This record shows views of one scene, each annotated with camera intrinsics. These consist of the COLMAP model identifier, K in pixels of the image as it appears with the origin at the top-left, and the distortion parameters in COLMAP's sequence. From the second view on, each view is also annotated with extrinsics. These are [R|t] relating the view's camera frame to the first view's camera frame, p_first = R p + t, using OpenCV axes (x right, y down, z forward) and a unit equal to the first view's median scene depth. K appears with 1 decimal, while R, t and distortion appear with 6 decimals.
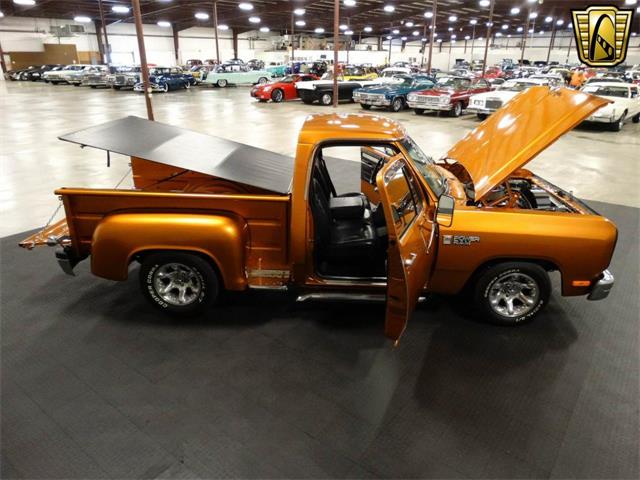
lens RADIAL K [[457.6, 0, 323.4], [0, 457.6, 240.0], [0, 0, 1]] dist [0.002905, -0.004090]
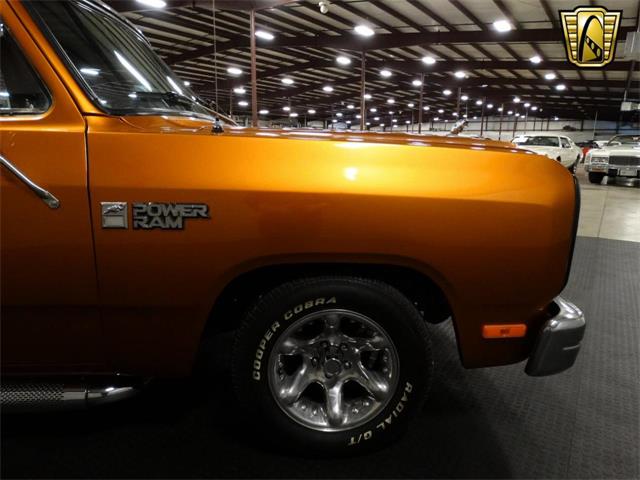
lens RADIAL K [[457.6, 0, 322.3], [0, 457.6, 238.4], [0, 0, 1]] dist [0.002905, -0.004090]
pose [[0.995710, -0.020607, 0.090209, 0.355300], [0.036408, 0.983503, -0.177190, 0.075669], [-0.085069, 0.179714, 0.980034, 0.586254]]
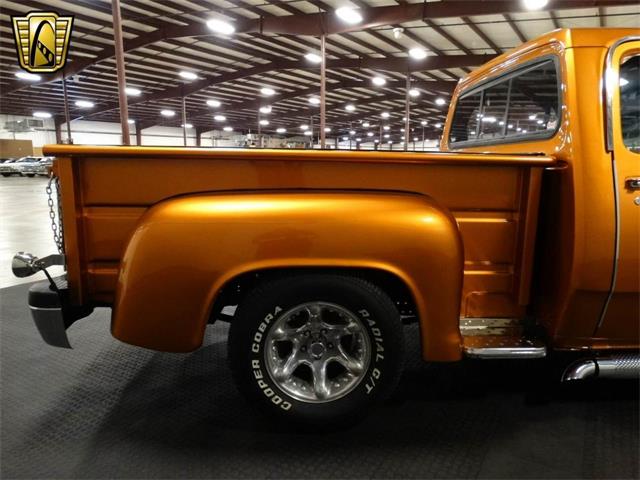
lens RADIAL K [[457.6, 0, 323.0], [0, 457.6, 239.5], [0, 0, 1]] dist [0.002905, -0.004090]
pose [[0.994703, -0.026494, 0.099313, -0.345245], [0.046980, 0.976569, -0.210014, 0.080490], [-0.091422, 0.213568, 0.972641, 0.533972]]
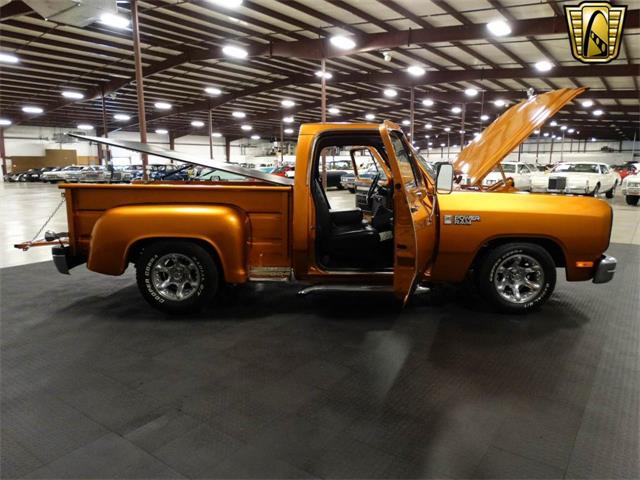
lens RADIAL K [[457.6, 0, 322.5], [0, 457.6, 240.6], [0, 0, 1]] dist [0.002905, -0.004090]
pose [[0.999544, -0.016291, 0.025437, -0.029951], [0.021503, 0.975165, -0.220434, 0.235547], [-0.021214, 0.220880, 0.975070, 0.026782]]
